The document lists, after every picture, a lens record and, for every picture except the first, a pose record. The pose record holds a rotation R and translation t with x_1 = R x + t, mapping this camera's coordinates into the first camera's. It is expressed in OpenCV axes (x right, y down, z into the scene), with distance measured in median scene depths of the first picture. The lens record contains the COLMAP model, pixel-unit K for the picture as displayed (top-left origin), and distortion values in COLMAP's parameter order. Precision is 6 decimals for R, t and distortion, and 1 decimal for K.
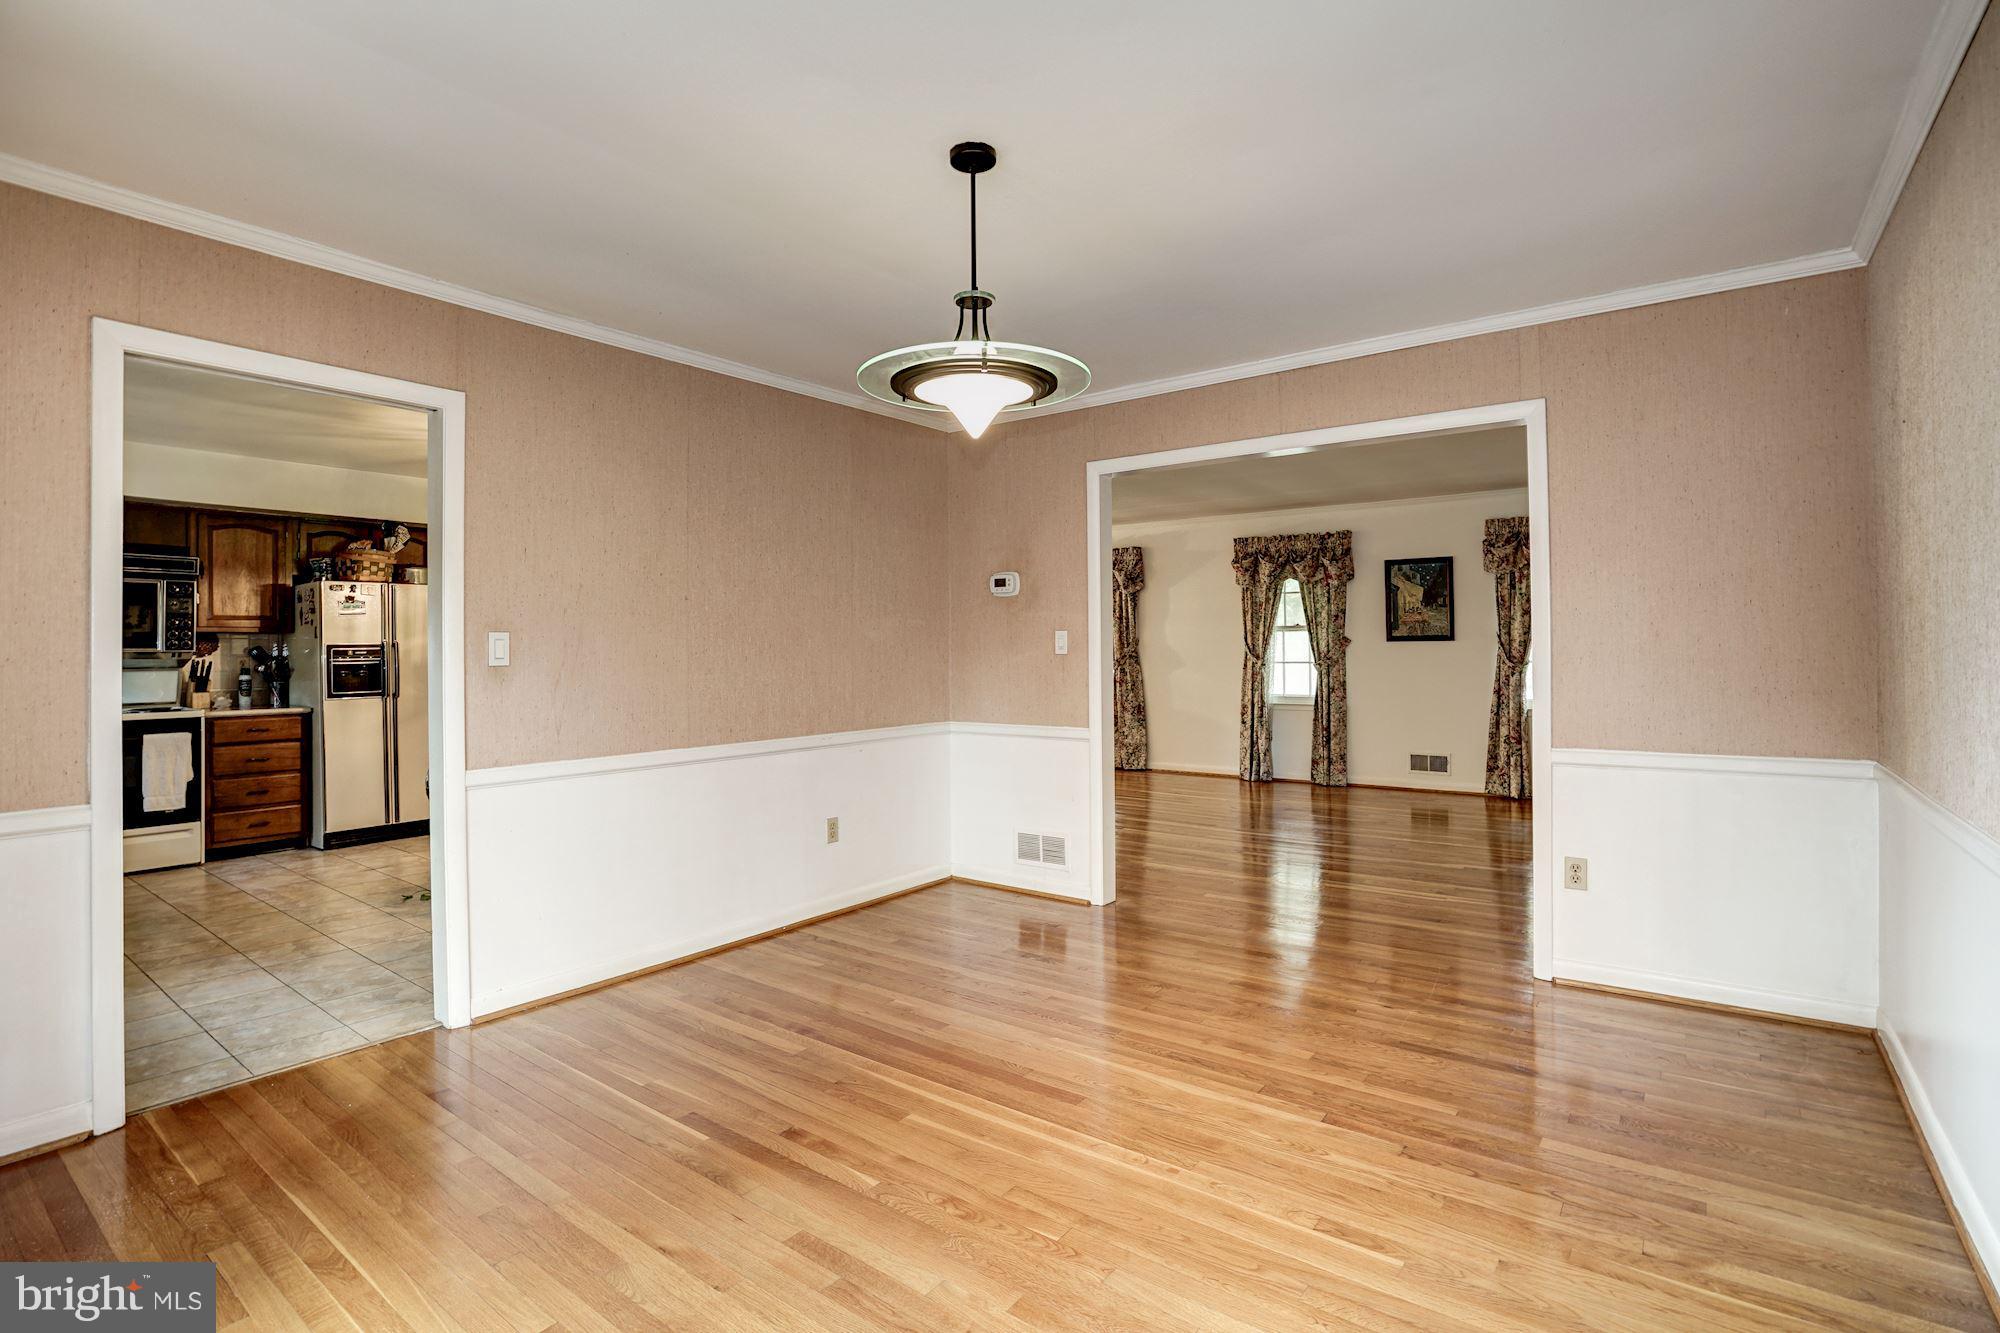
lens RADIAL K [[942.3, 0, 1012.7], [0, 942.3, 649.7], [0, 0, 1]] dist [-0.040272, 0.000419]
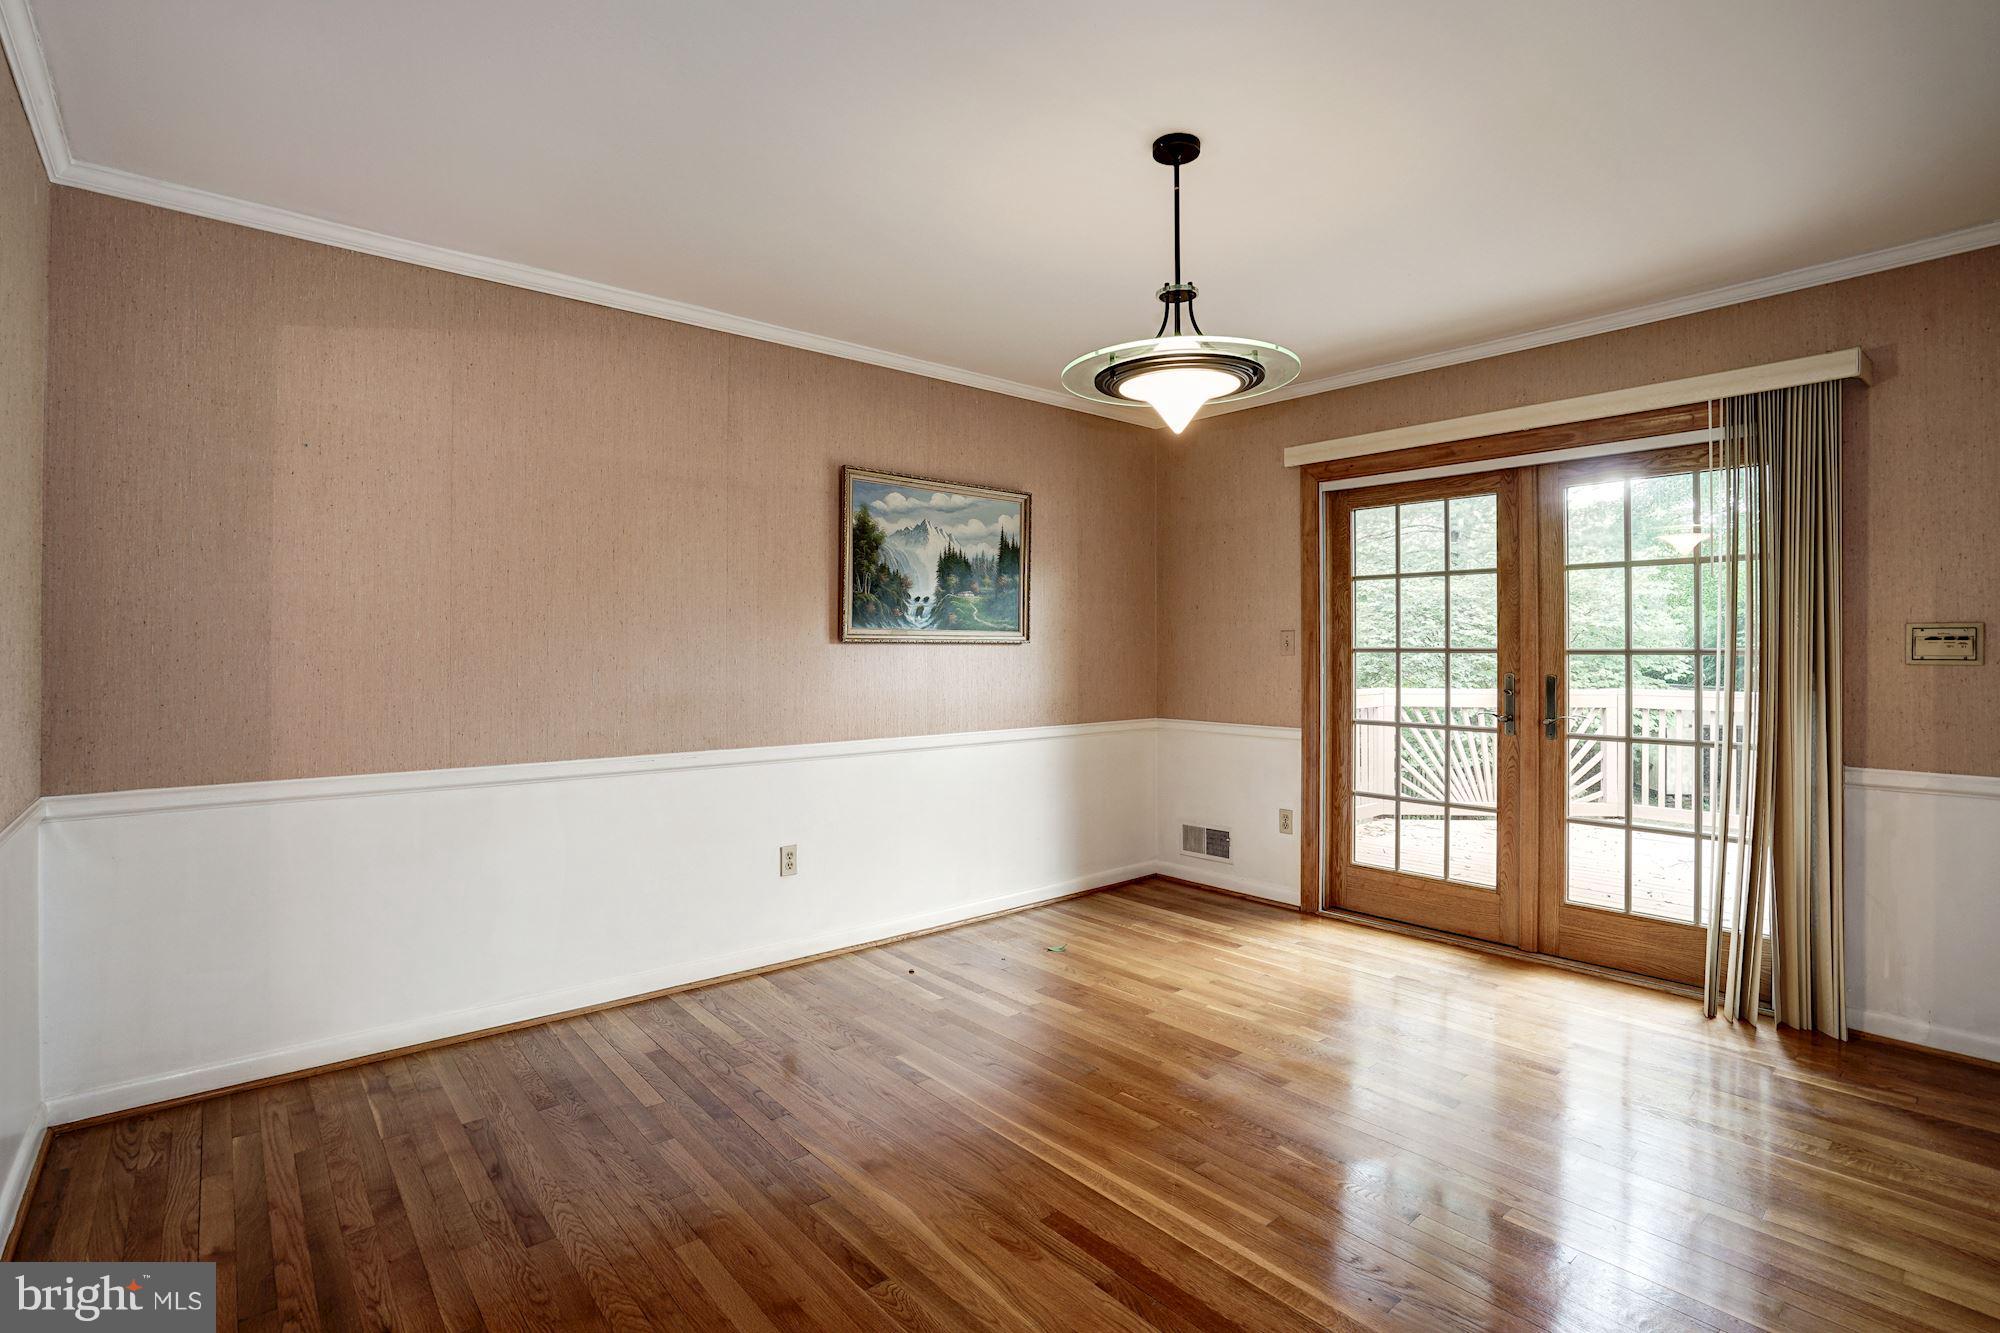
lens RADIAL K [[945.4, 0, 996.7], [0, 945.4, 649.7], [0, 0, 1]] dist [-0.062731, 0.021749]
pose [[-0.973905, 0.011723, 0.226652, -0.021329], [0.012033, 0.999928, -0.000013, 0.000047], [-0.226636, 0.002715, -0.973976, 0.580392]]
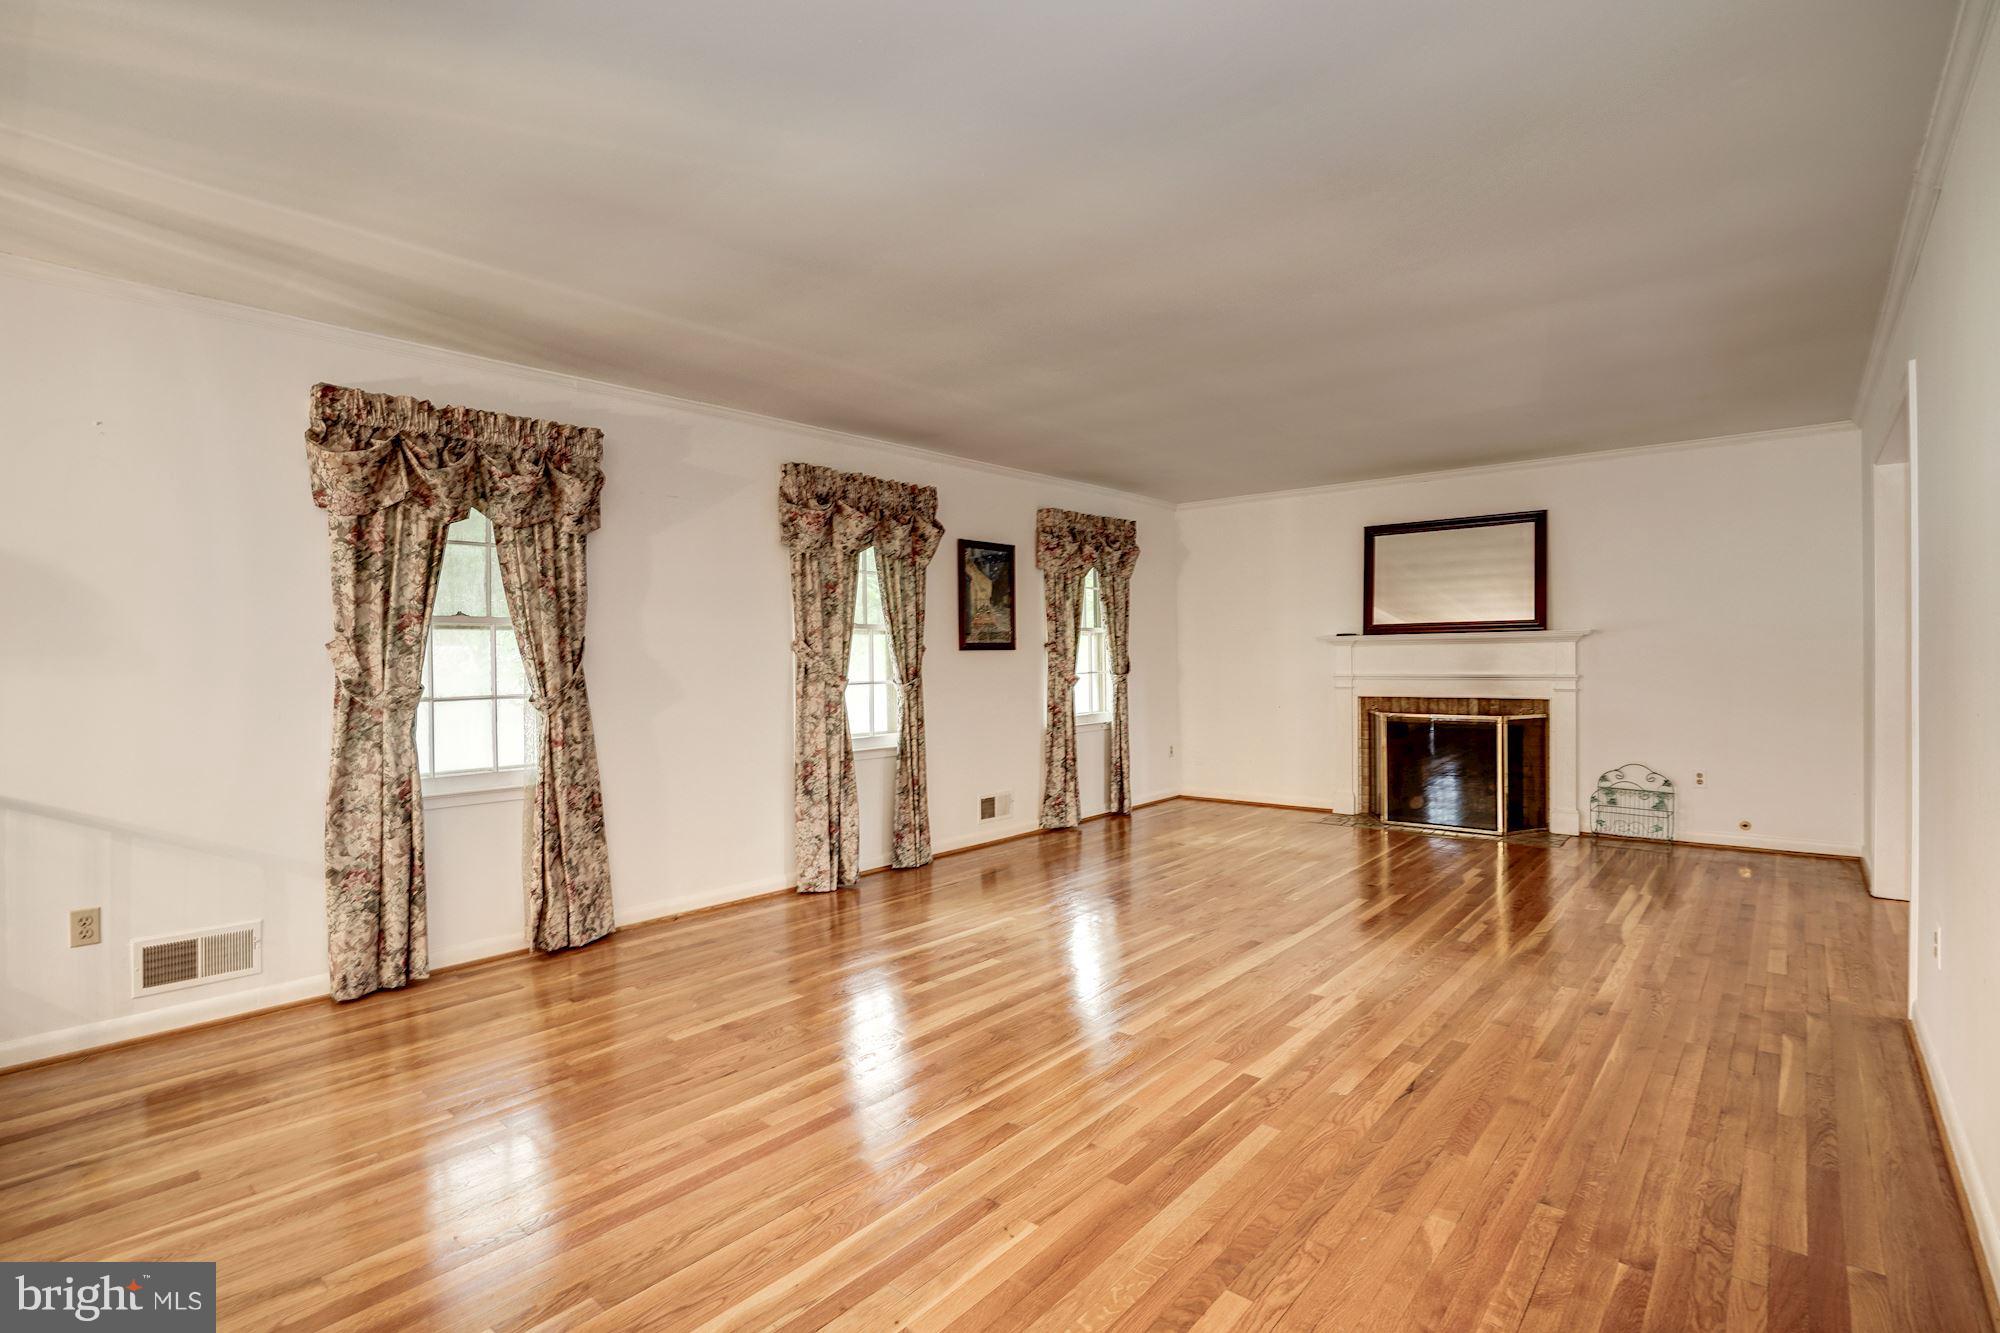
lens RADIAL K [[945.4, 0, 996.7], [0, 945.4, 649.7], [0, 0, 1]] dist [-0.062731, 0.021749]
pose [[0.084328, 0.013912, 0.996341, -0.345893], [0.015509, 0.999763, -0.015272, 0.002555], [-0.996317, 0.016740, 0.084092, 0.942453]]
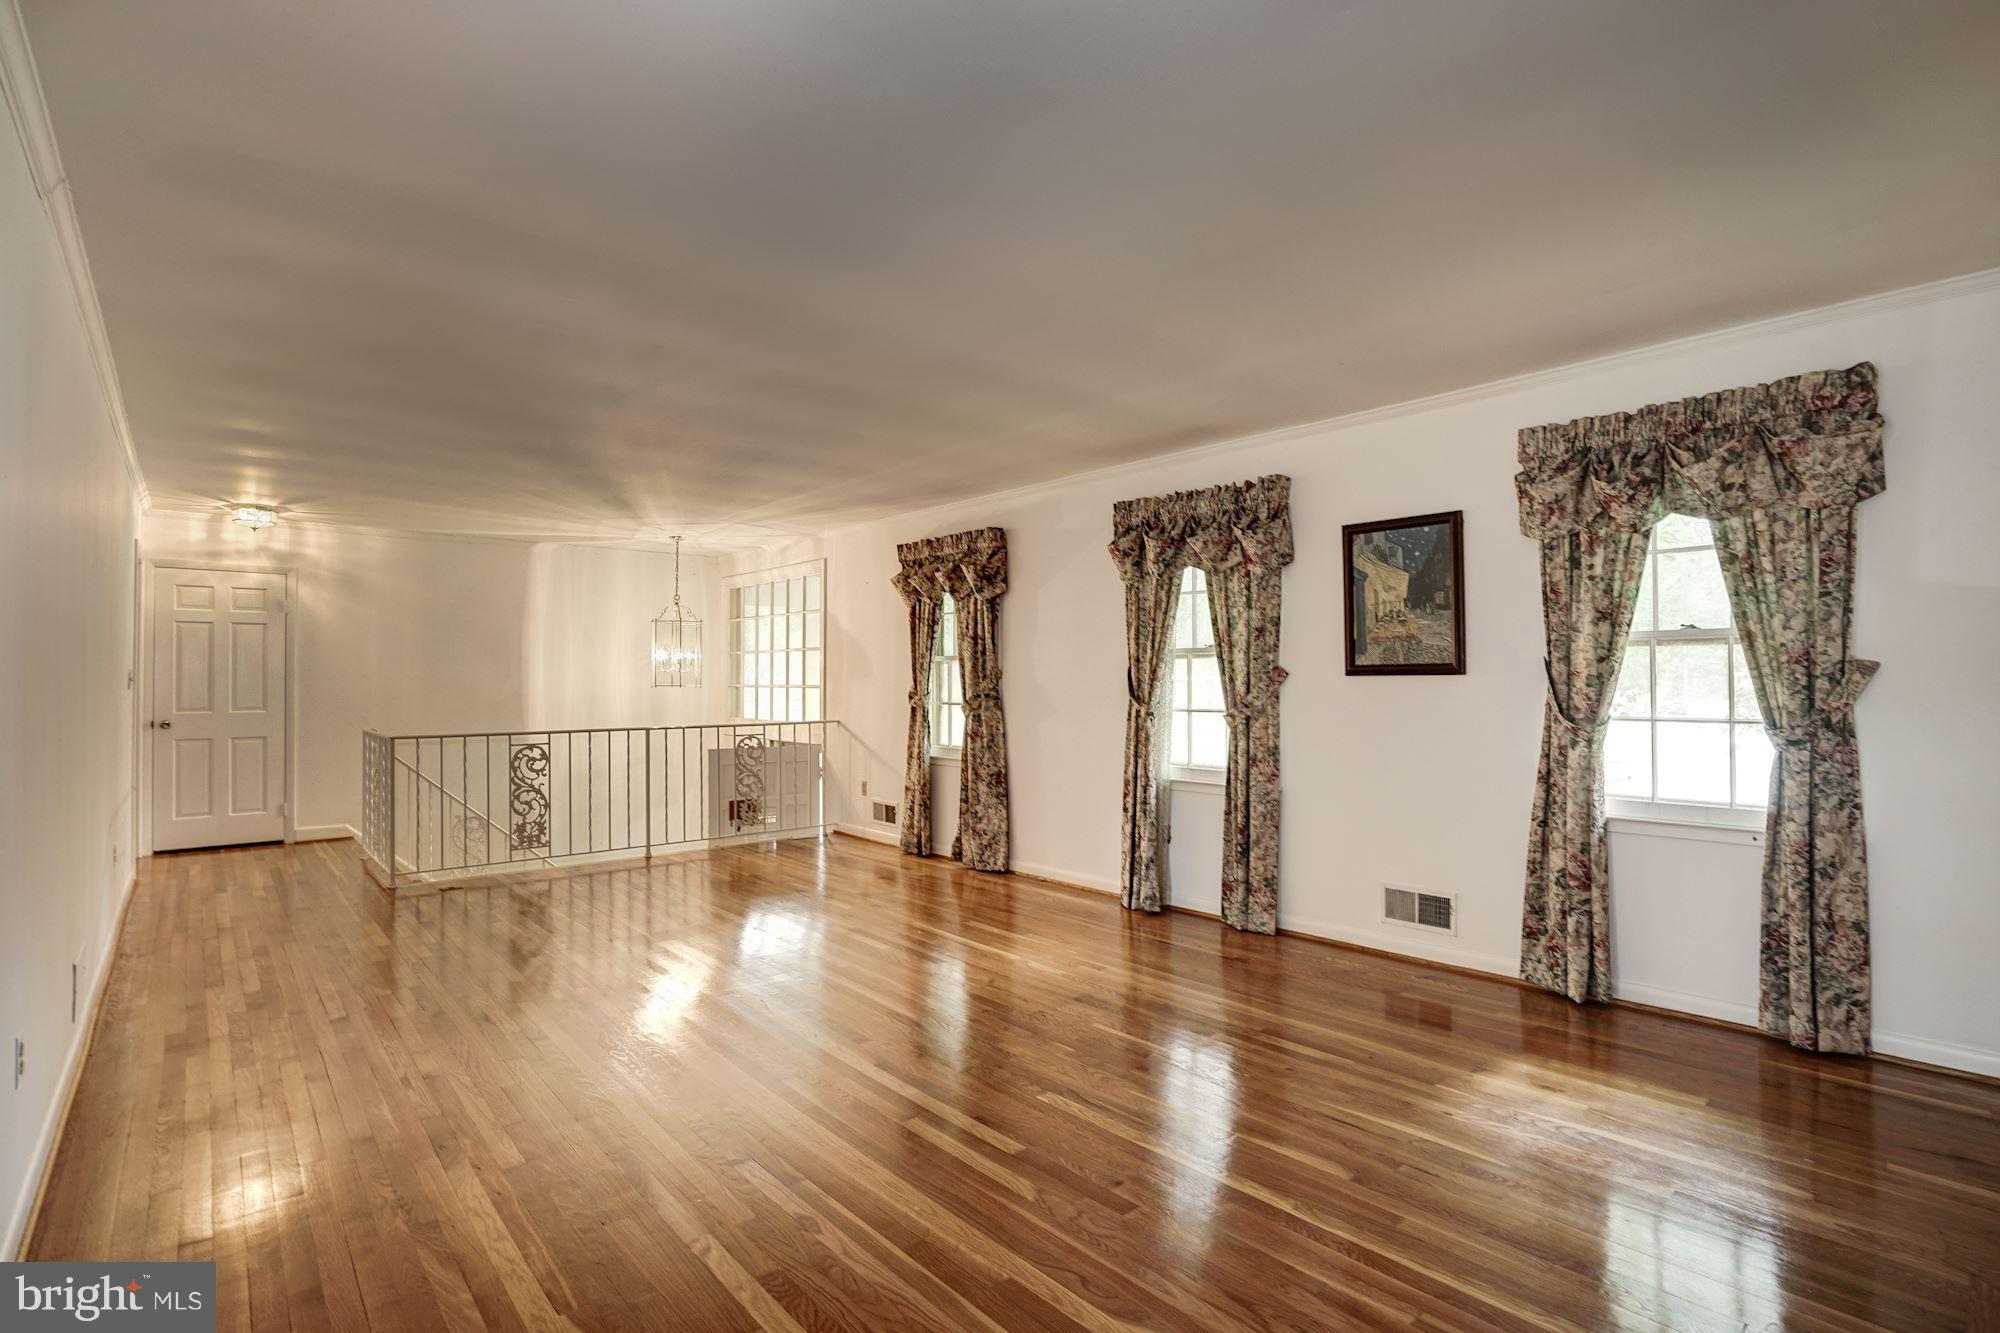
lens RADIAL K [[924.1, 0, 1012.8], [0, 924.1, 675.2], [0, 0, 1]] dist [-0.066139, 0.021278]
pose [[0.980340, 0.007982, -0.197153, 0.326666], [-0.010092, 0.999902, -0.009704, -0.001992], [0.197056, 0.011503, 0.980325, 0.459464]]
